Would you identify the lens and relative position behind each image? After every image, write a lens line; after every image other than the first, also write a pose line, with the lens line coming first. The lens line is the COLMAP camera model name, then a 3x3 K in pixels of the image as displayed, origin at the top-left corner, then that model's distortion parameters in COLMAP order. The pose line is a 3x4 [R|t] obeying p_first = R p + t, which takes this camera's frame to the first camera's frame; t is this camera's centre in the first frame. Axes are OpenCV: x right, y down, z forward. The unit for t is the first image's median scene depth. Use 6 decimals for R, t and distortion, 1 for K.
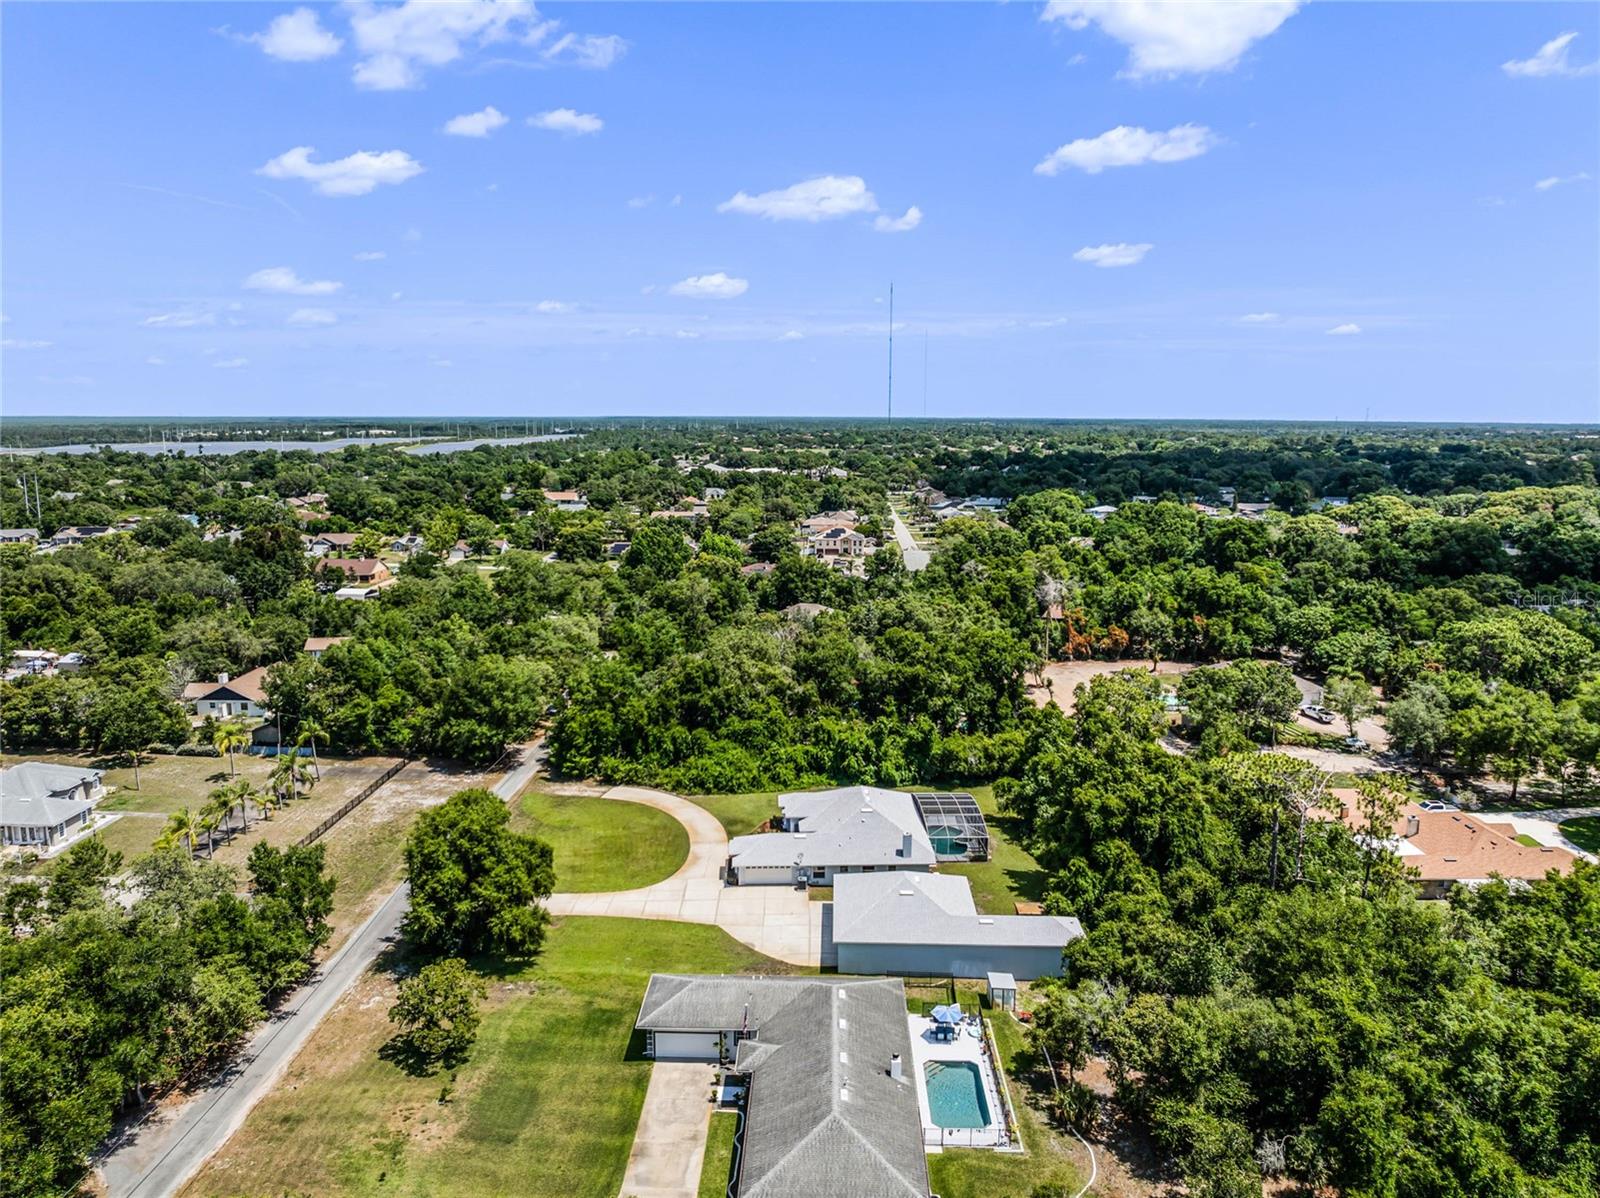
lens RADIAL K [[1125.7, 0, 814.5], [0, 1125.7, 586.0], [0, 0, 1]] dist [-0.038970, -0.005544]
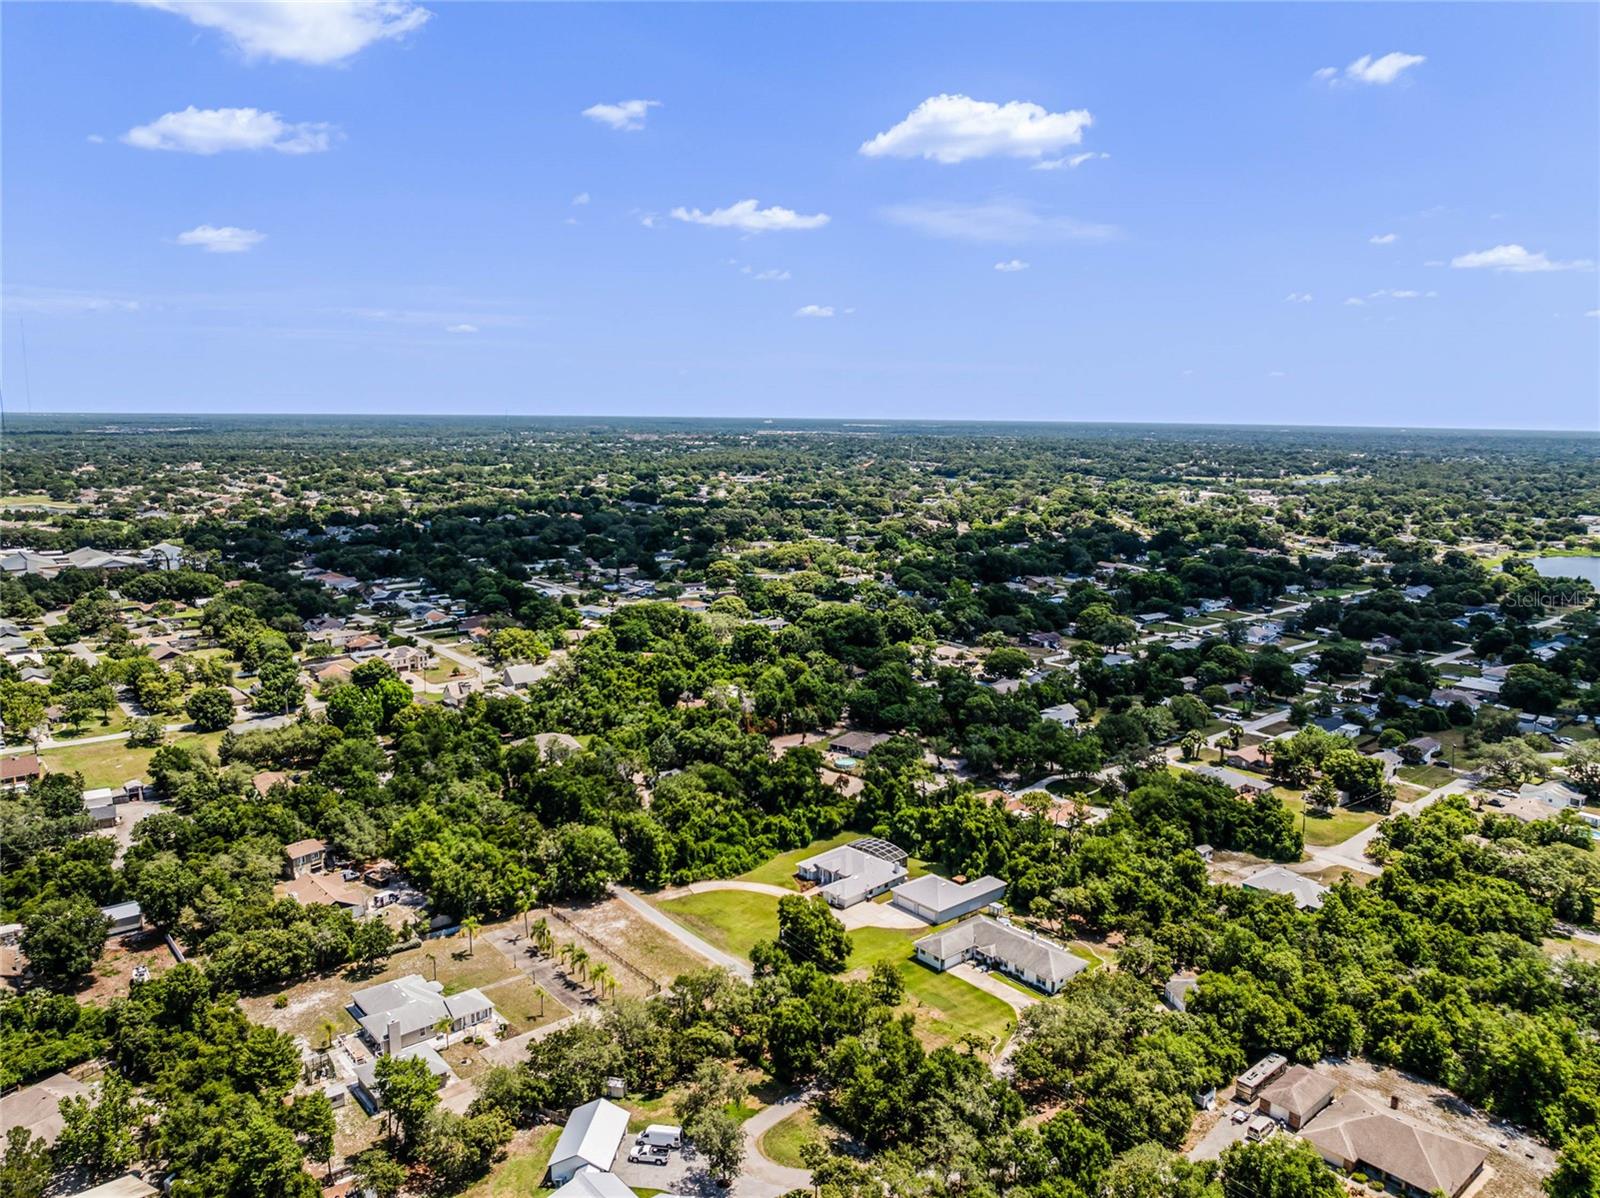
lens RADIAL K [[1125.7, 0, 794.8], [0, 1125.7, 612.6], [0, 0, 1]] dist [-0.038970, -0.005544]
pose [[0.745295, -0.118458, 0.656128, -1.081660], [0.094750, 0.992920, 0.071637, -0.327976], [-0.659968, 0.008778, 0.751242, -0.382420]]
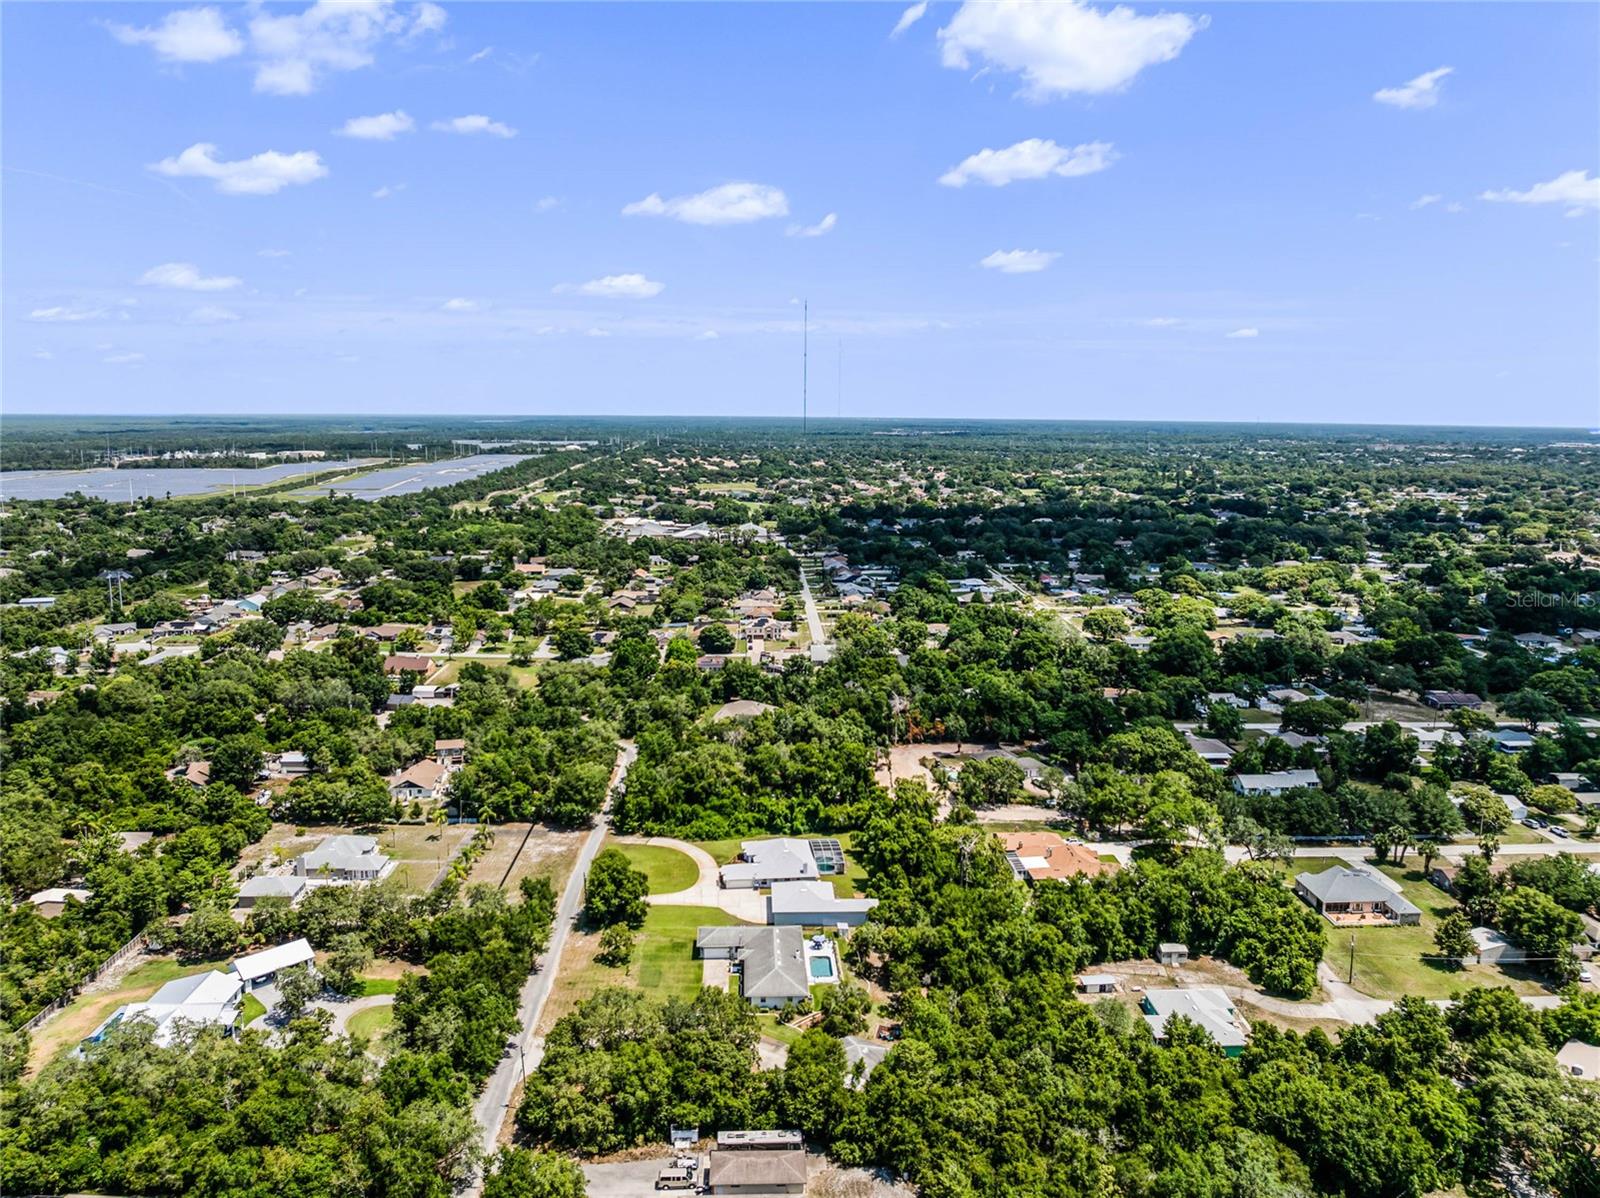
lens RADIAL K [[1125.7, 0, 794.5], [0, 1125.7, 606.4], [0, 0, 1]] dist [-0.038970, -0.005544]
pose [[0.998411, -0.013958, 0.054602, -0.035865], [0.012754, 0.999669, 0.022333, -0.237371], [-0.054896, -0.021601, 0.998258, -0.846374]]
